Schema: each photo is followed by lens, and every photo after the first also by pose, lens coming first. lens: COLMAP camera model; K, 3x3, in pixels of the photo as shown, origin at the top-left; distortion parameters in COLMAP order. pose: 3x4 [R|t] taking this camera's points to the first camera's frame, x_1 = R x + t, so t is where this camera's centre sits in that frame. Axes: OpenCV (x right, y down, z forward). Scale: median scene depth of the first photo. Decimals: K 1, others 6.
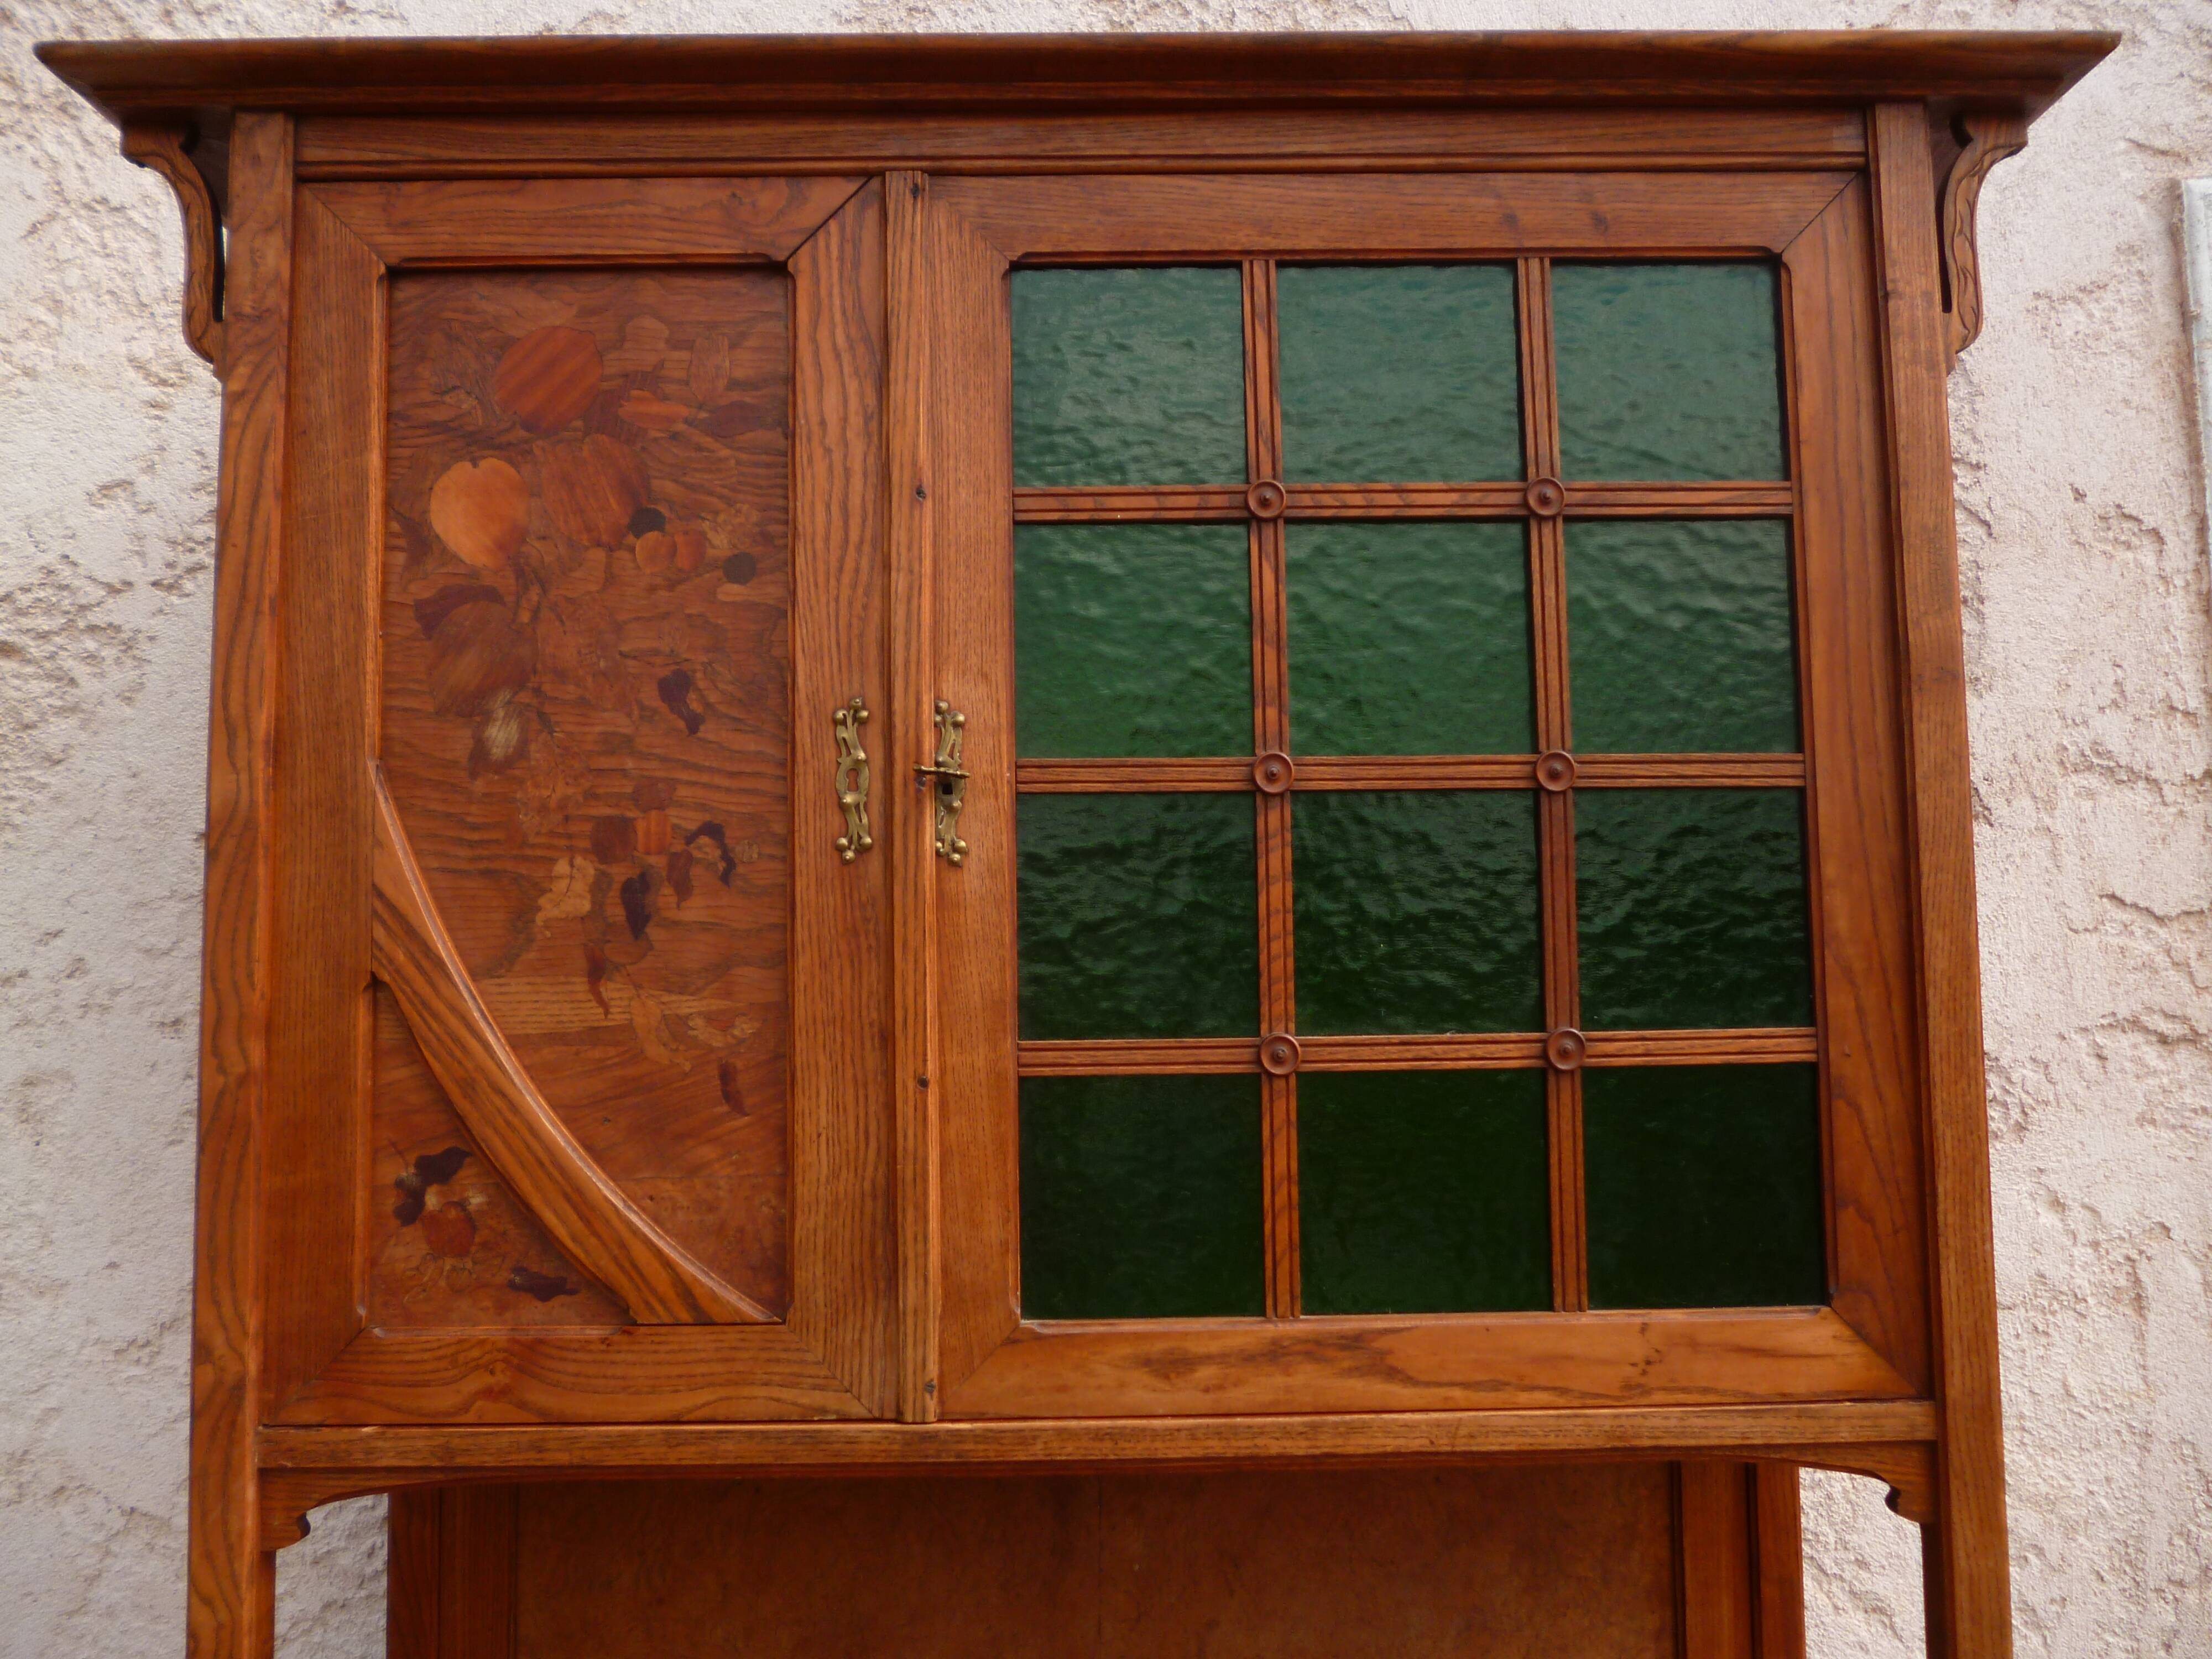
lens RADIAL K [[1845.5, 0, 1112.9], [0, 1845.5, 827.3], [0, 0, 1]] dist [-0.025061, 0.005168]
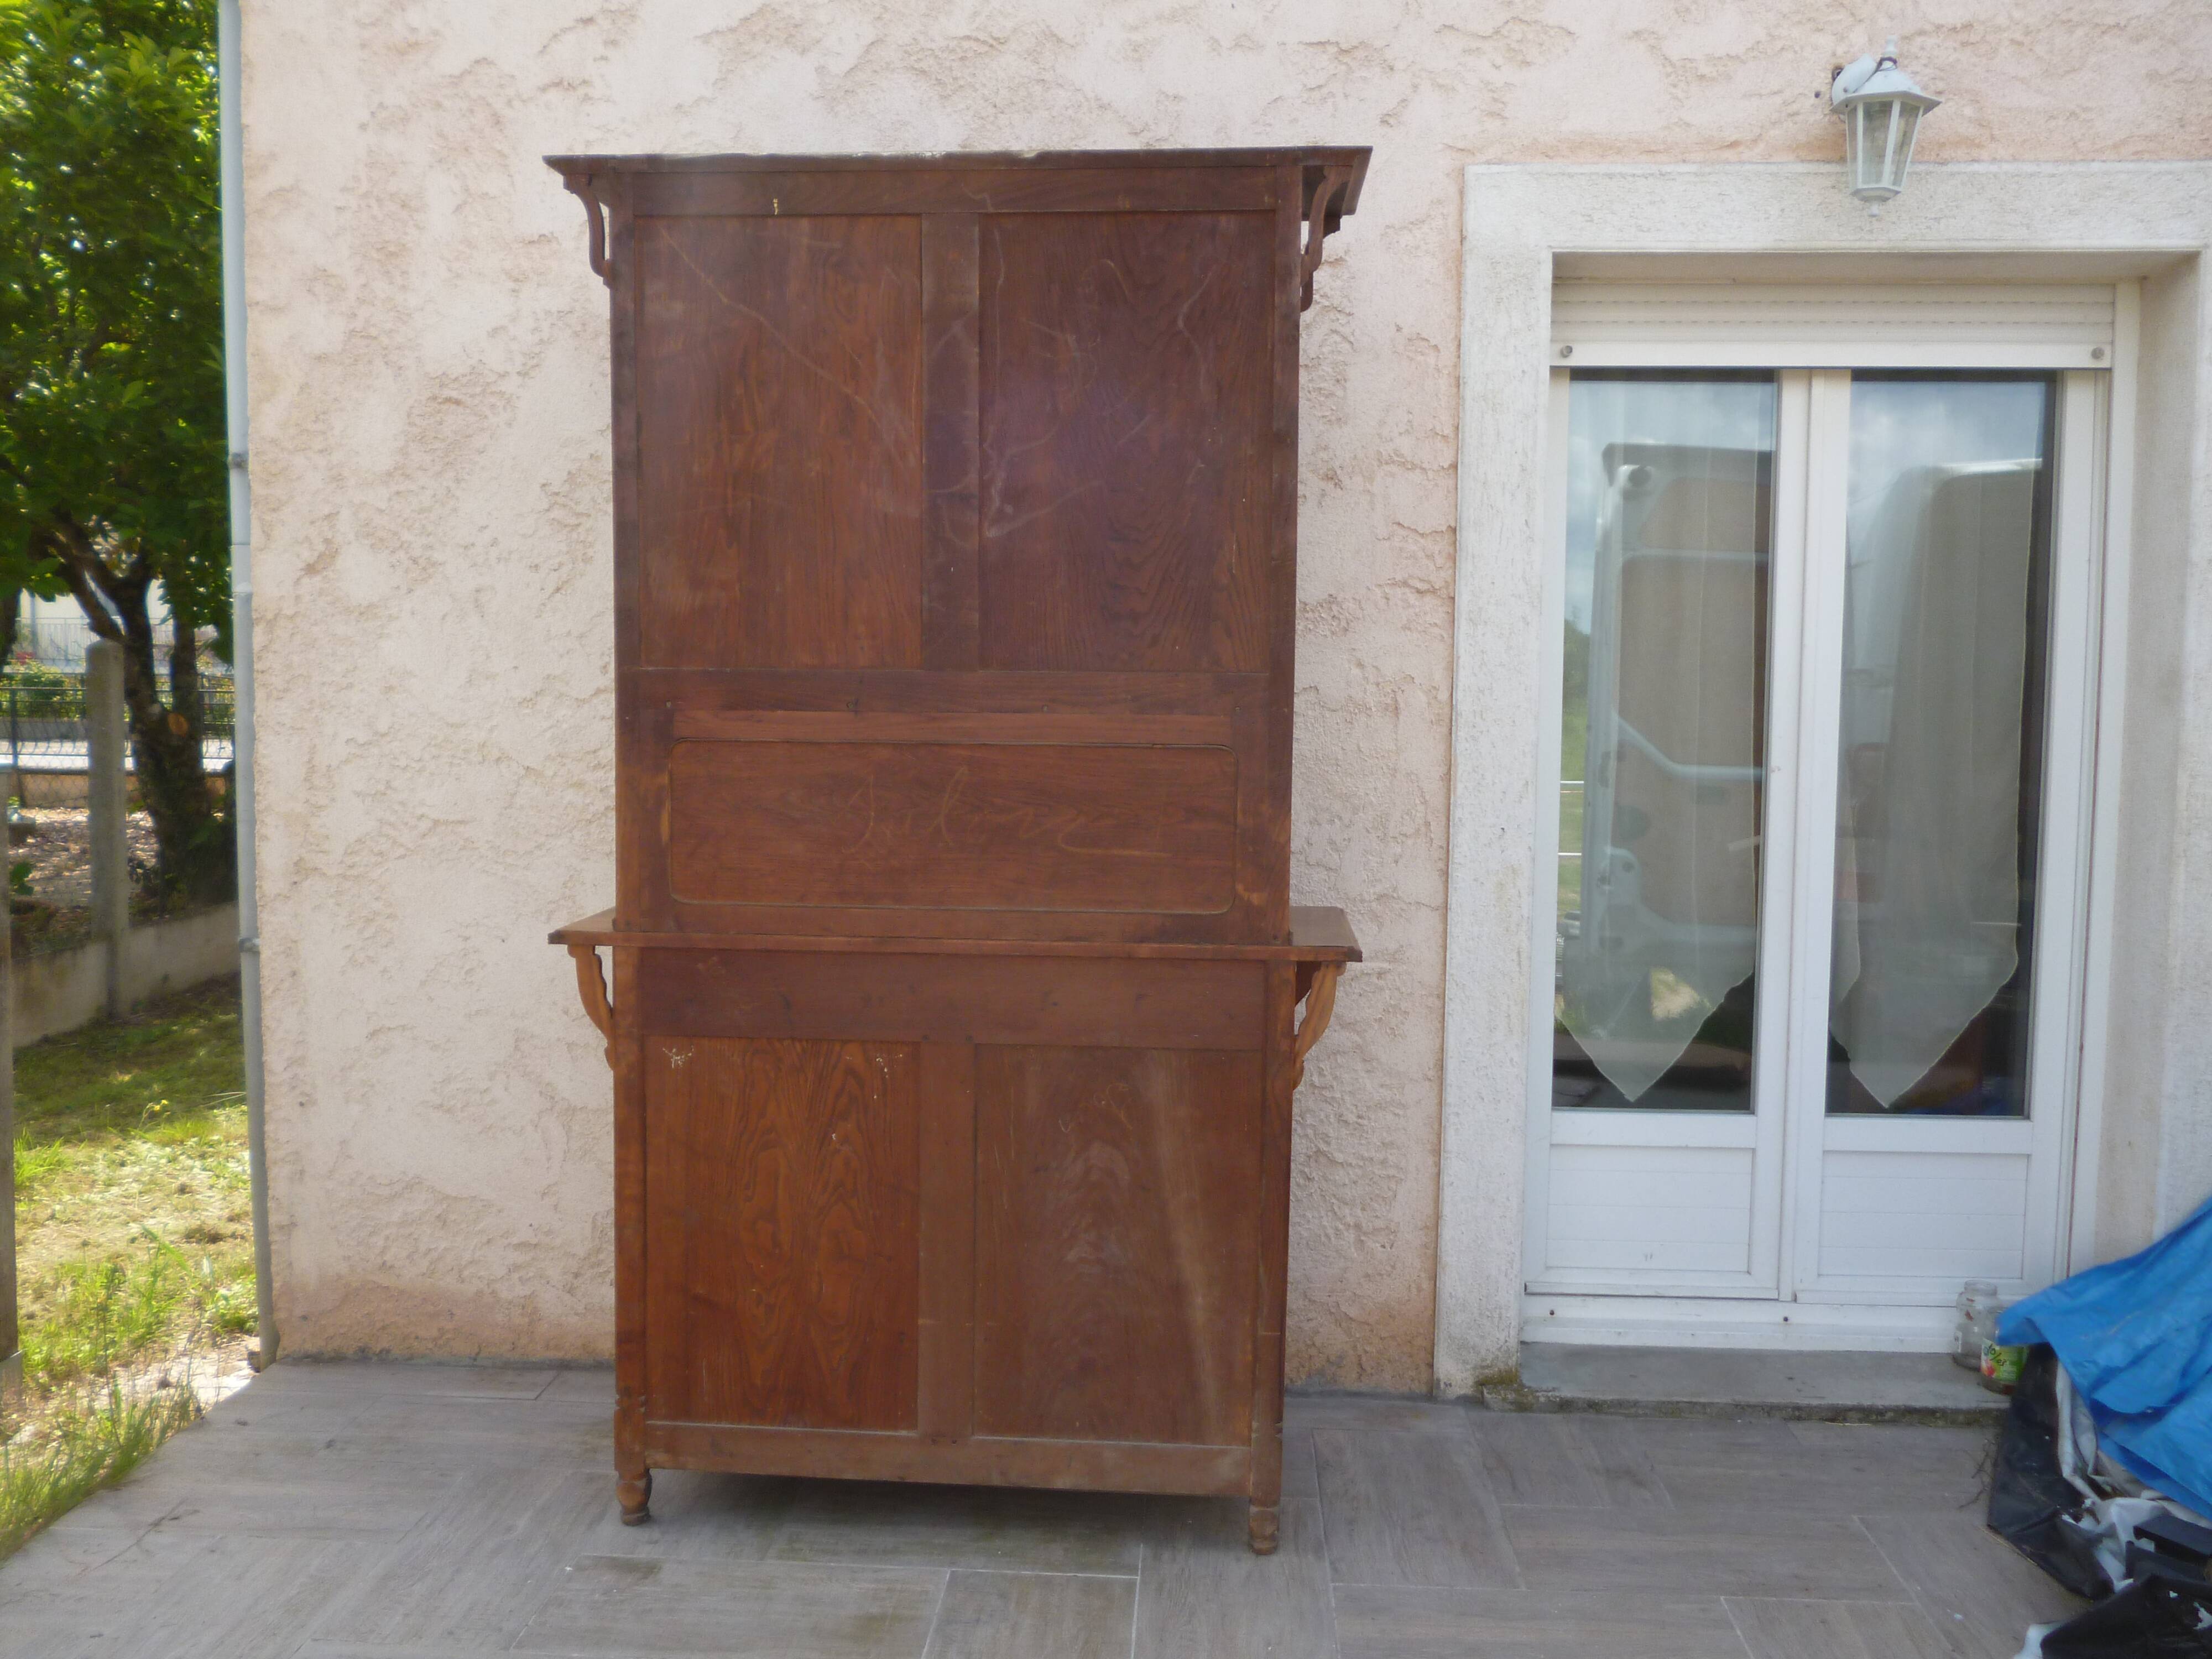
lens RADIAL K [[1845.5, 0, 1128.4], [0, 1845.5, 837.6], [0, 0, 1]] dist [-0.025061, 0.005168]
pose [[0.993675, 0.031515, -0.107784, 0.558545], [-0.011779, 0.983769, 0.179052, 0.019678], [0.111678, -0.176649, 0.977918, -1.410703]]
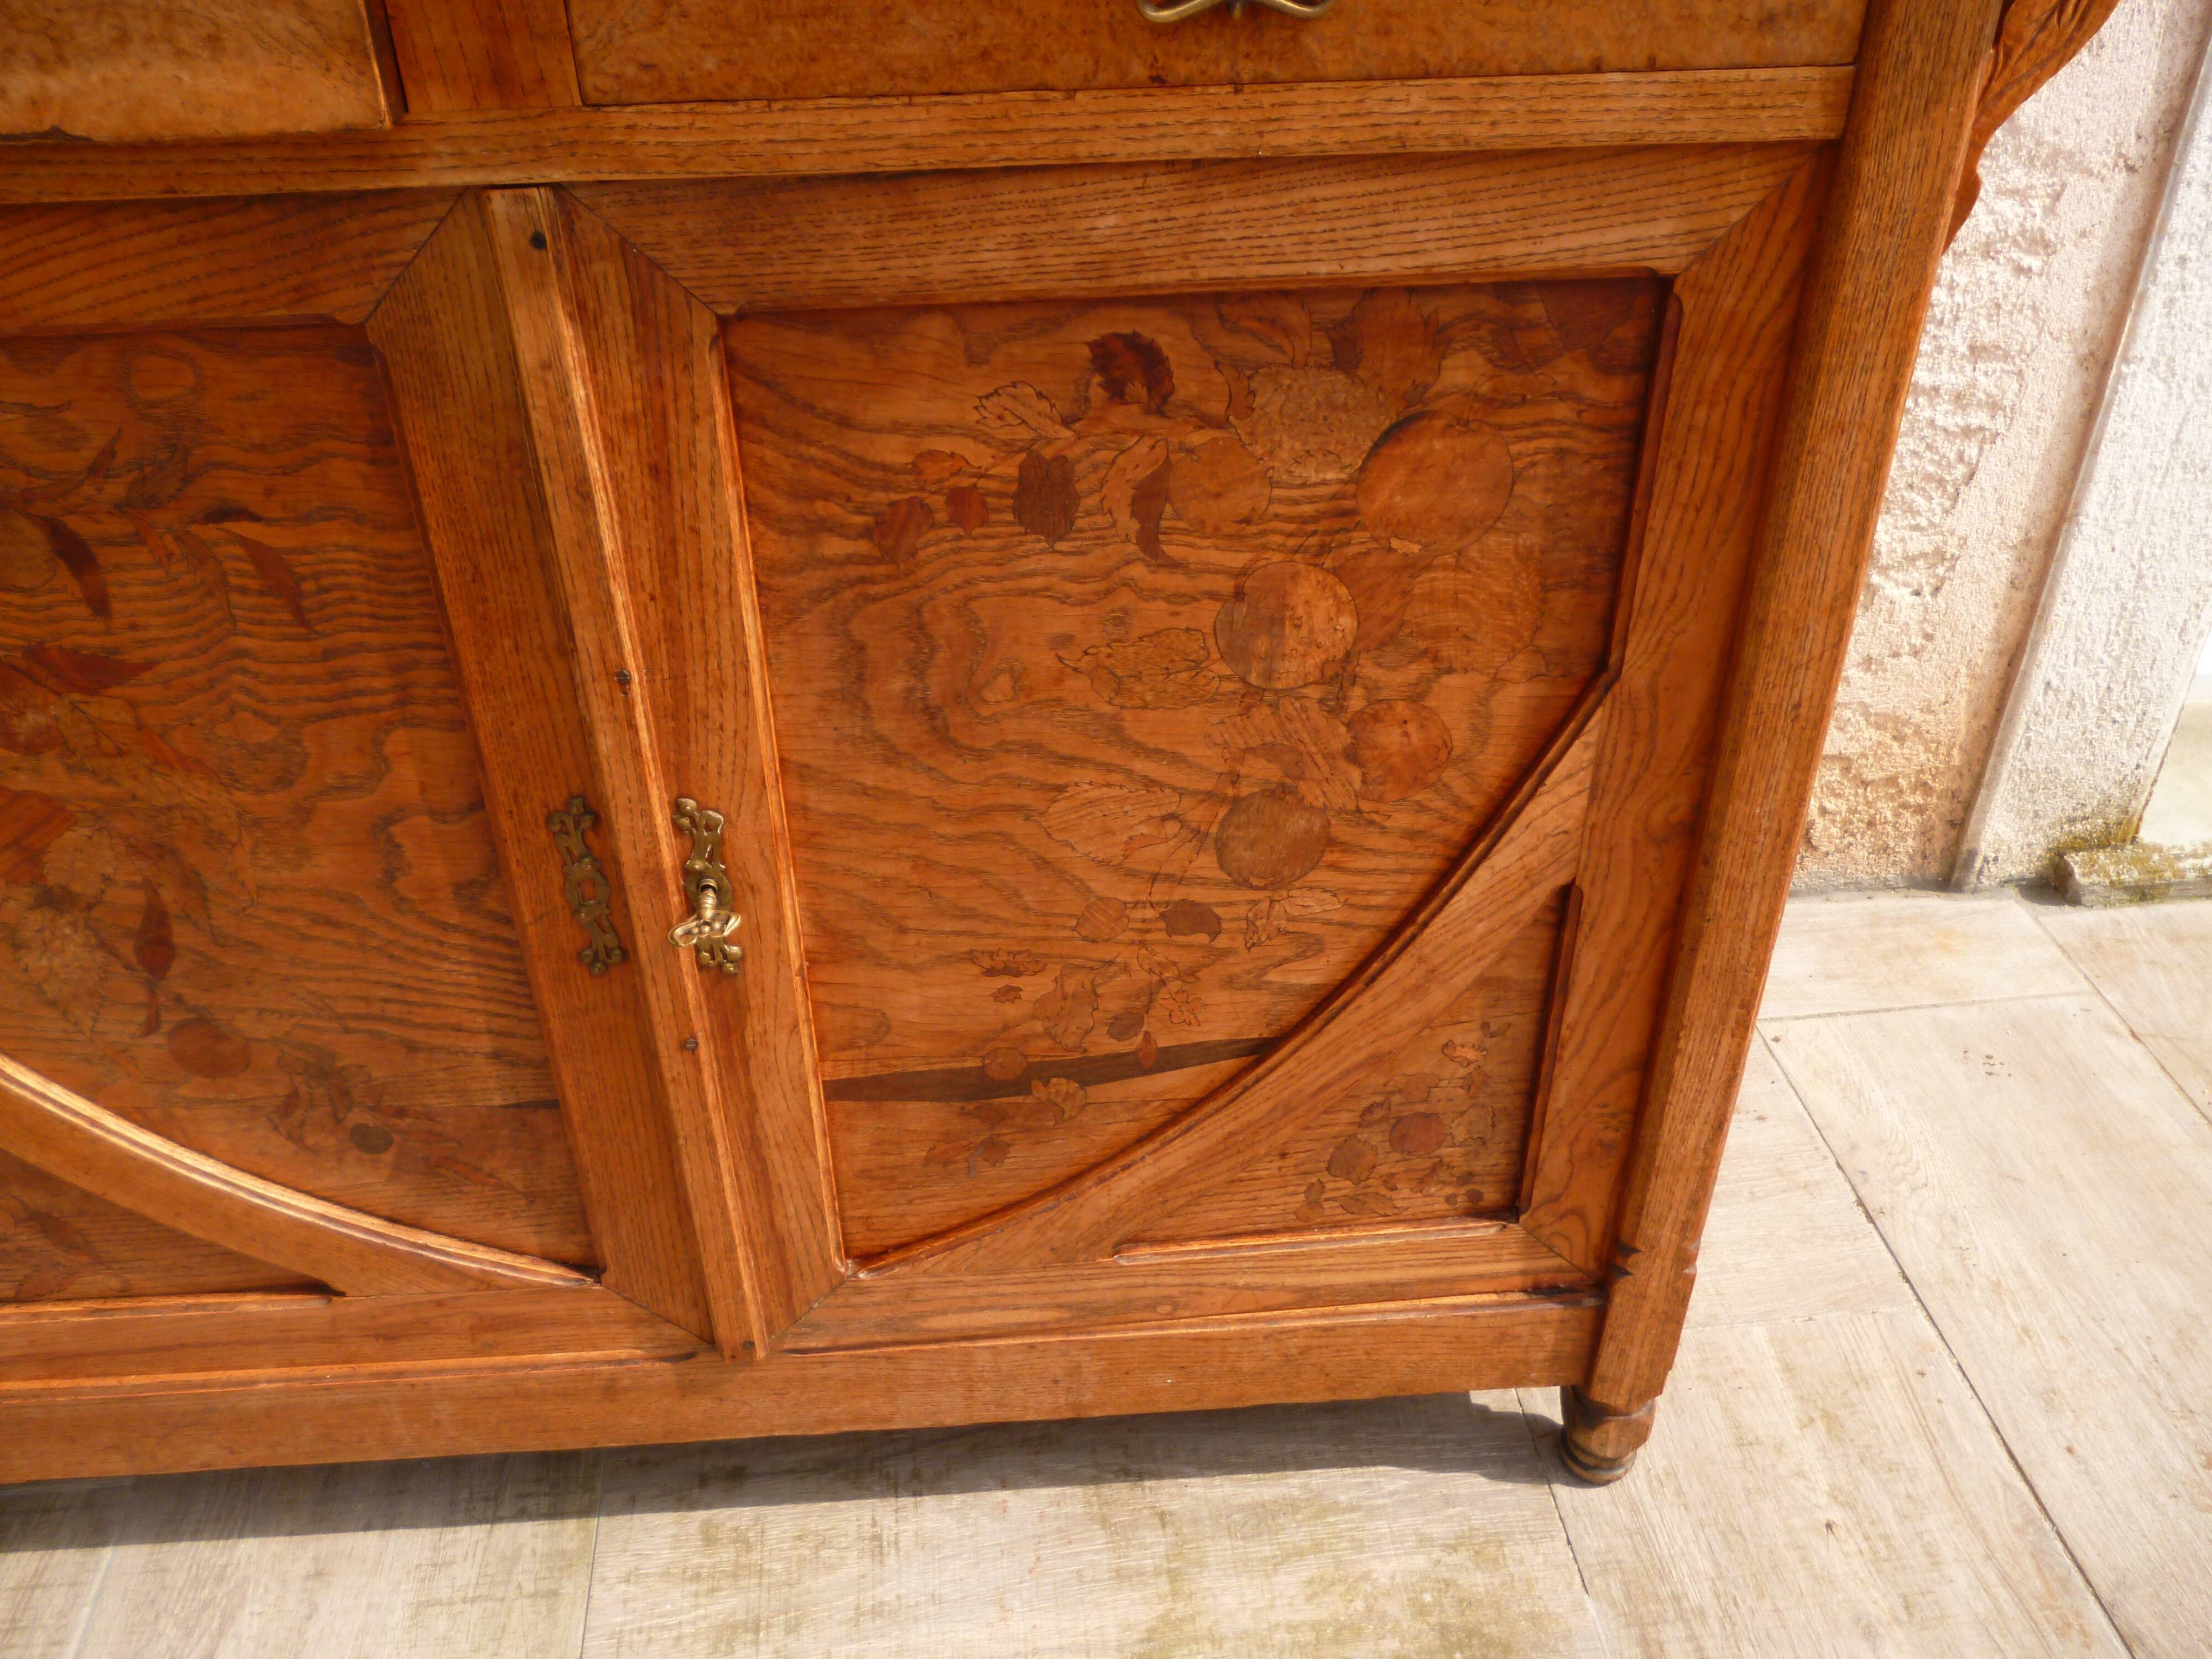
lens RADIAL K [[1845.5, 0, 1111.1], [0, 1845.5, 816.9], [0, 0, 1]] dist [-0.025061, 0.005168]
pose [[0.998605, -0.033197, 0.041061, 0.136573], [-0.001032, 0.765218, 0.643770, 0.461328], [-0.052791, -0.642914, 0.764117, 0.196921]]
